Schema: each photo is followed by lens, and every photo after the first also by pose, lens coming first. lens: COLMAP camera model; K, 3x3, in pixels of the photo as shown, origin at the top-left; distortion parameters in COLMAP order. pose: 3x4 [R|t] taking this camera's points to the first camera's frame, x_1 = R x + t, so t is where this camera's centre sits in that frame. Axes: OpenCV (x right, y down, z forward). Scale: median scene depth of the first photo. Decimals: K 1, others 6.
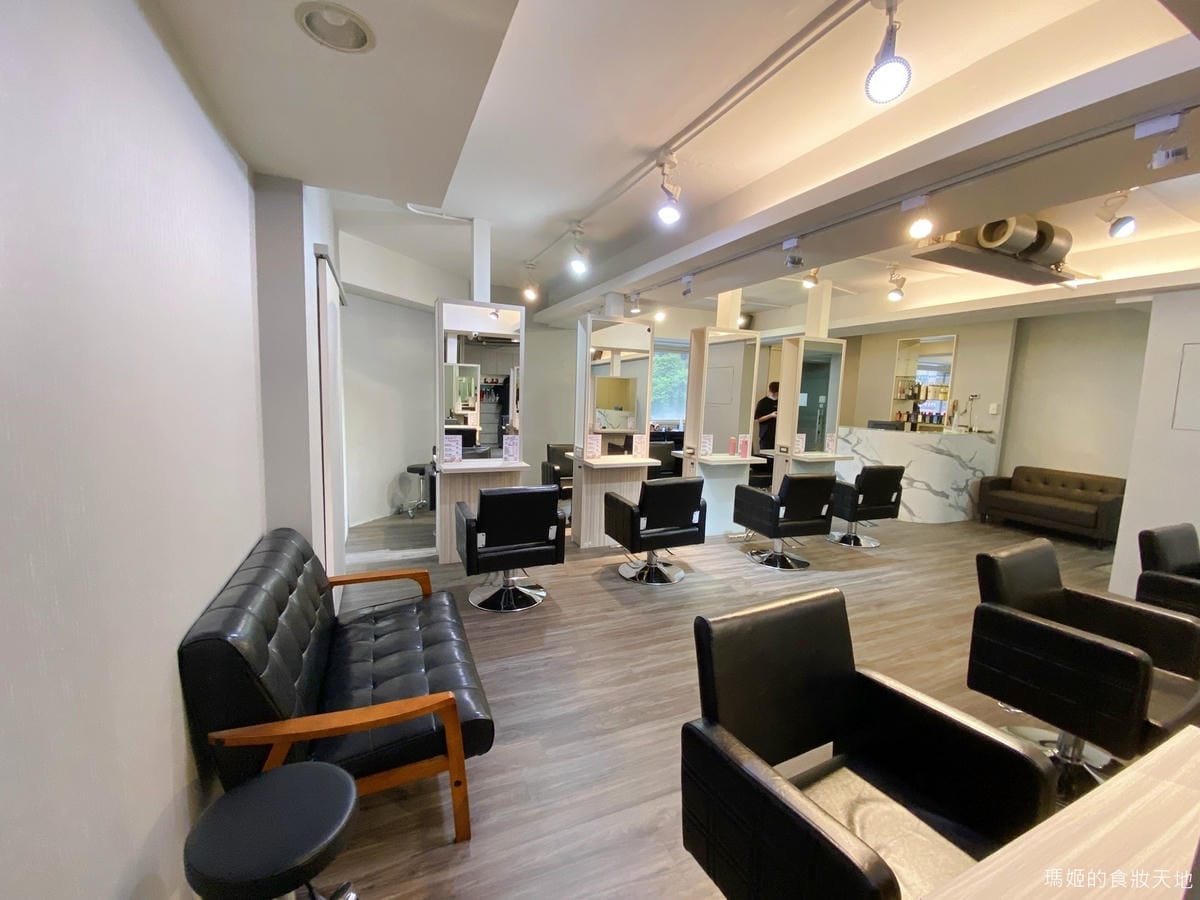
lens RADIAL K [[509.4, 0, 600.0], [0, 509.4, 450.0], [0, 0, 1]] dist [0.002276, 0.000153]
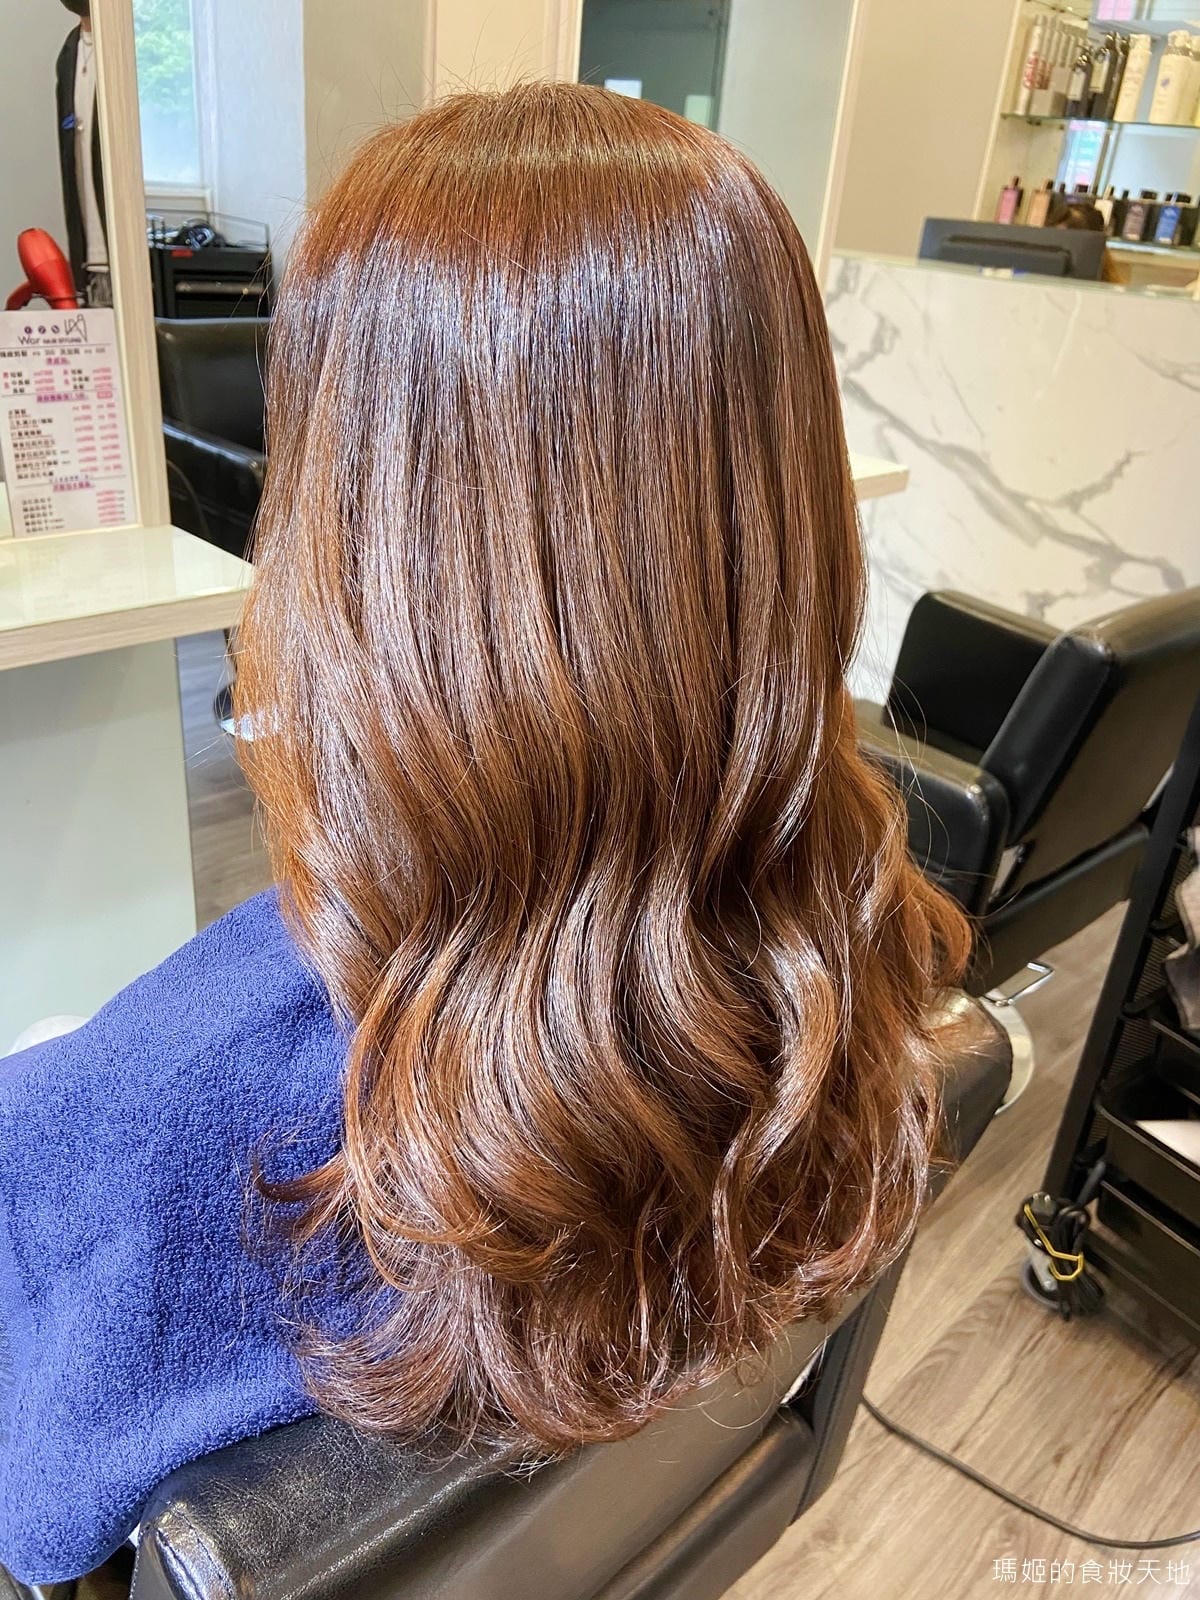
lens RADIAL K [[1199.8, 0, 598.6], [0, 1199.8, 791.8], [0, 0, 1]] dist [0.124178, -0.181194]
pose [[0.936033, -0.122159, 0.330029, 0.218593], [-0.009464, 0.928740, 0.370612, -0.025142], [-0.351784, -0.350029, 0.868175, 0.534721]]
